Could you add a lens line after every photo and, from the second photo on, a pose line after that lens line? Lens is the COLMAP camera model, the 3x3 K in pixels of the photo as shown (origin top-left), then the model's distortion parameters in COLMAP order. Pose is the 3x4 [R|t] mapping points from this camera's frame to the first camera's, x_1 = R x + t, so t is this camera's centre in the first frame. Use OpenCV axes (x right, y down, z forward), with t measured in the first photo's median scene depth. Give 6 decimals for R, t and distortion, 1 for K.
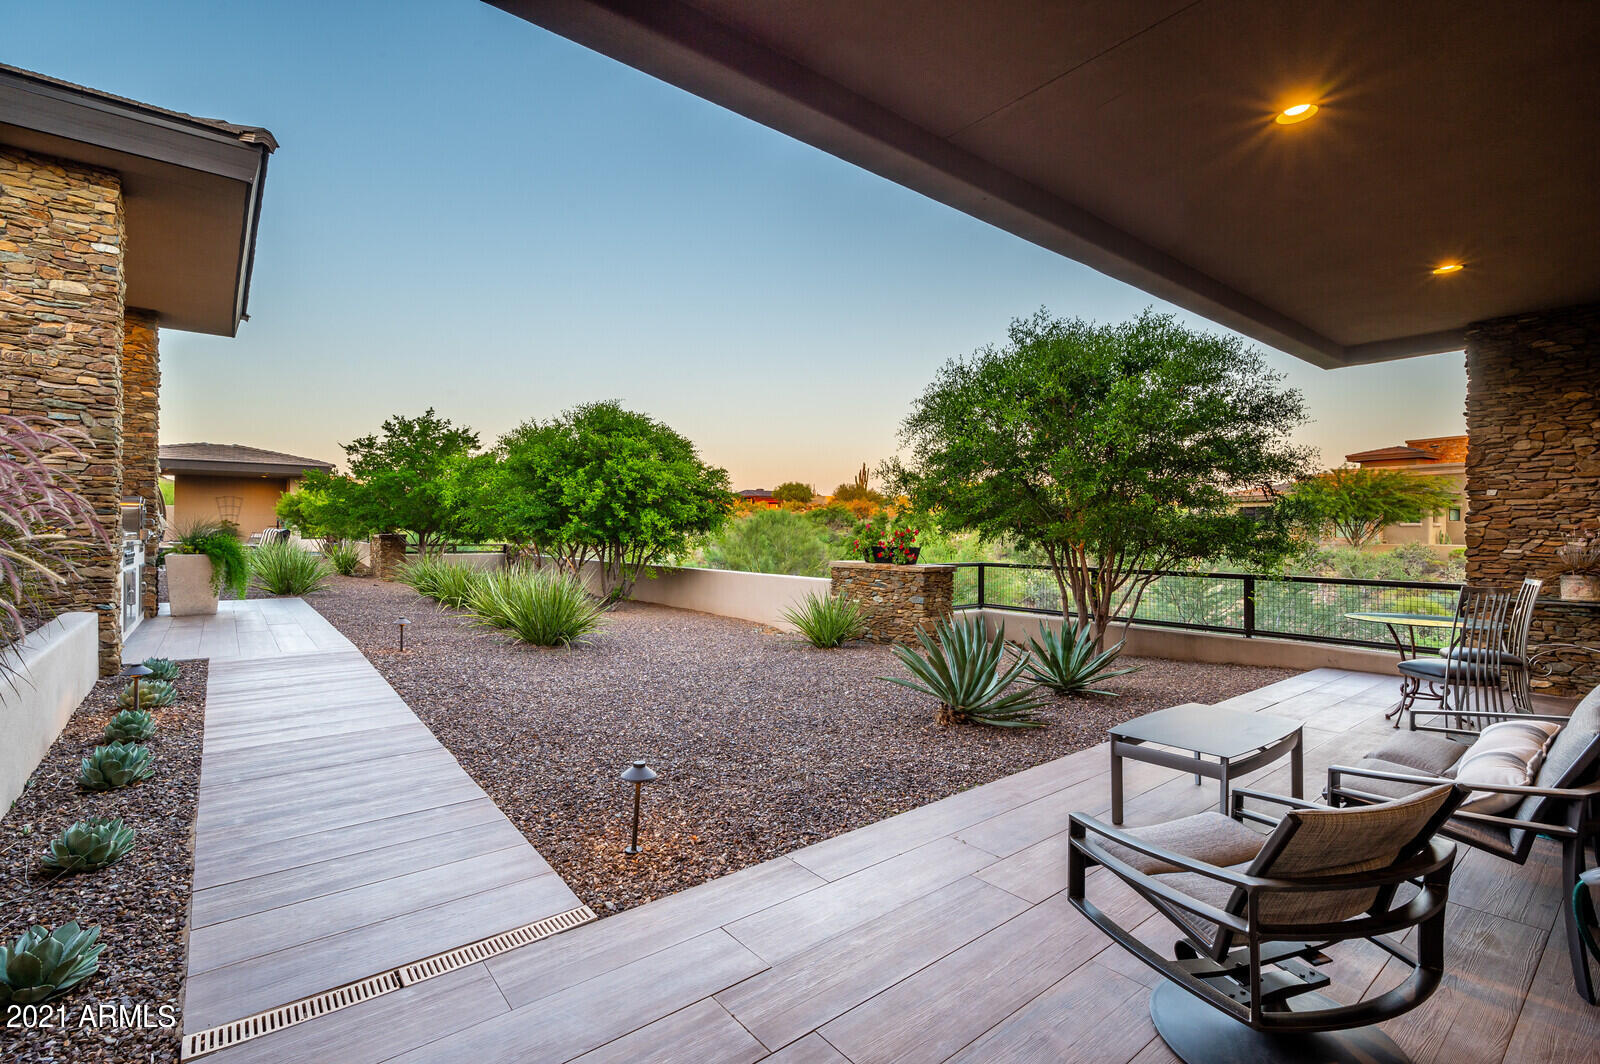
lens RADIAL K [[717.6, 0, 800.0], [0, 717.6, 532.0], [0, 0, 1]] dist [-0.003200, 0.000213]
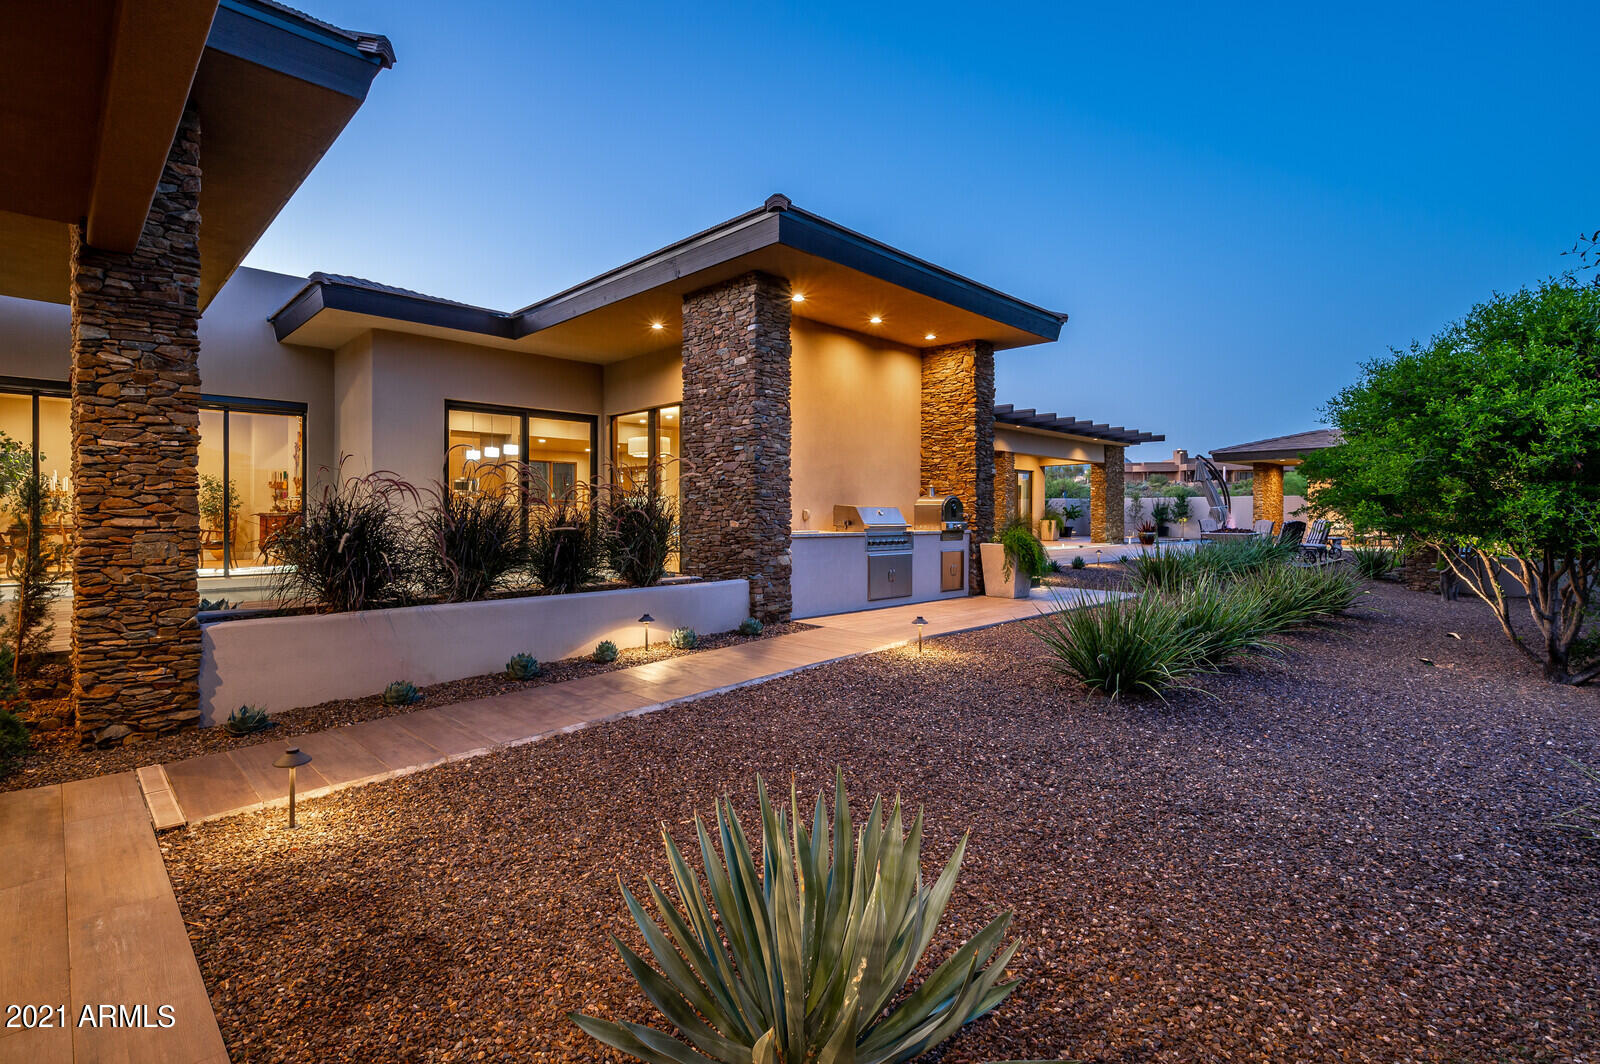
lens RADIAL K [[761.4, 0, 783.9], [0, 761.4, 514.0], [0, 0, 1]] dist [-0.001807, 0.000043]
pose [[0.094164, -0.004899, -0.995545, 0.315541], [-0.003902, 0.999978, -0.005290, -0.008380], [0.995549, 0.004383, 0.094143, 0.525769]]
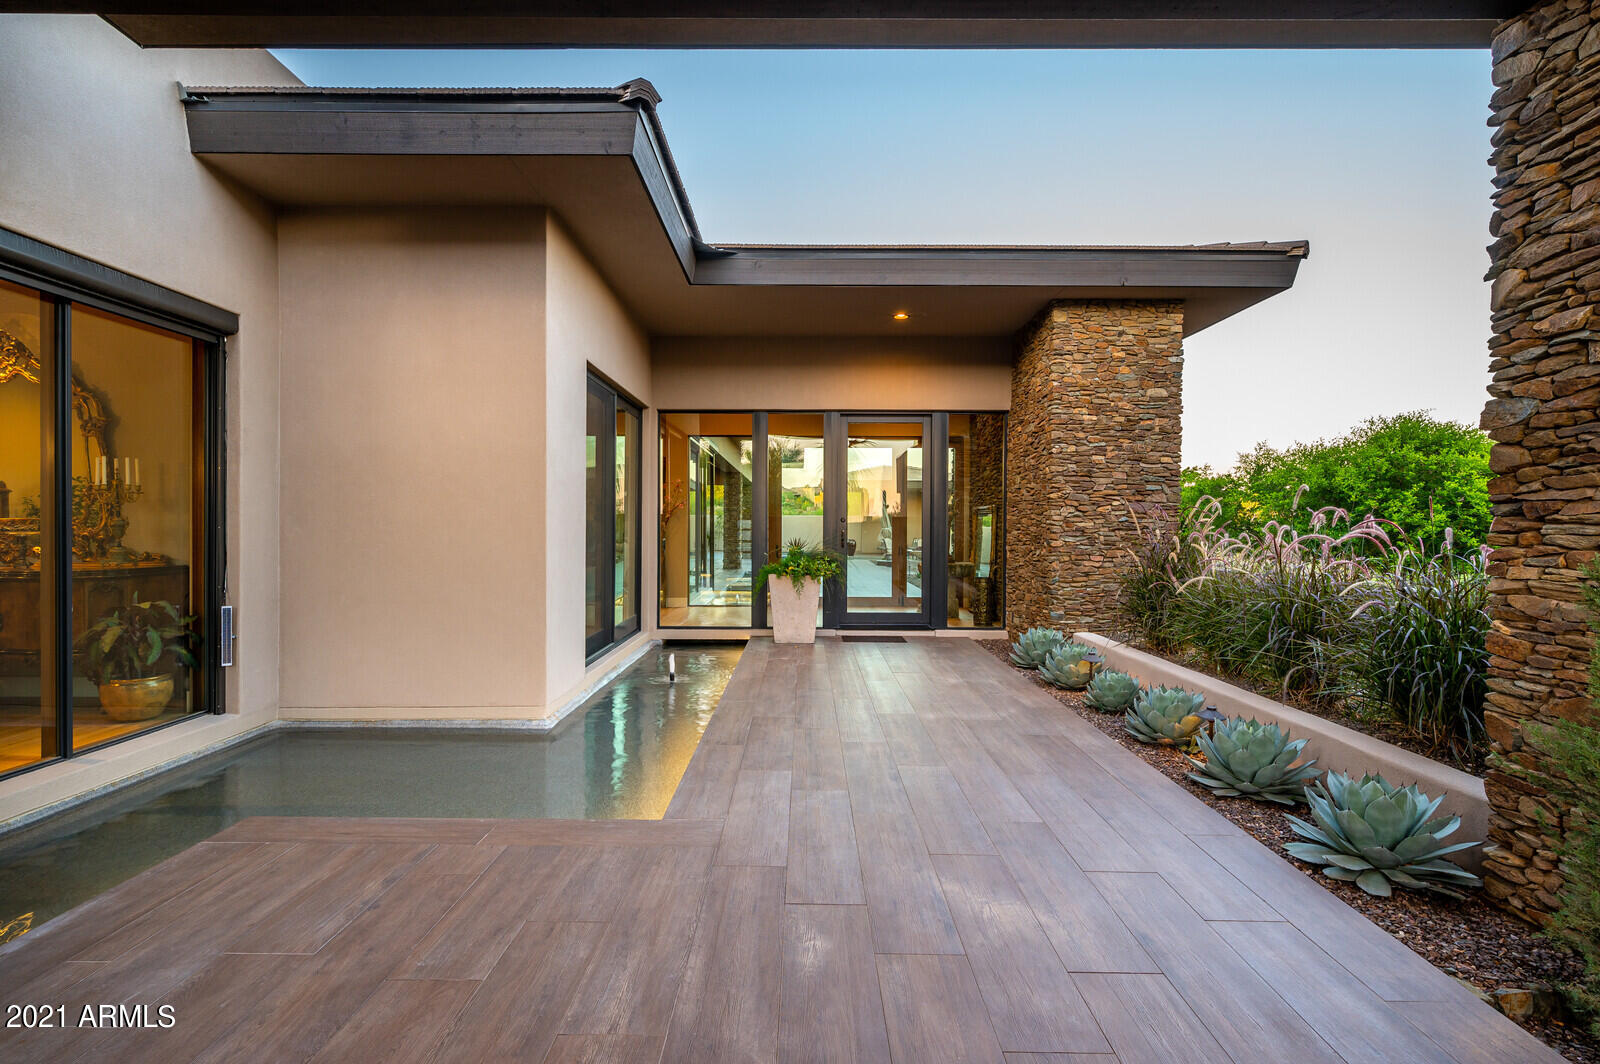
lens RADIAL K [[764.3, 0, 799.1], [0, 764.3, 529.1], [0, 0, 1]] dist [0.001883, 0.000135]
pose [[0.776391, 0.003534, -0.630242, -0.352401], [-0.003843, 0.999992, 0.000873, -0.044905], [0.630240, 0.001744, 0.776399, -0.313831]]
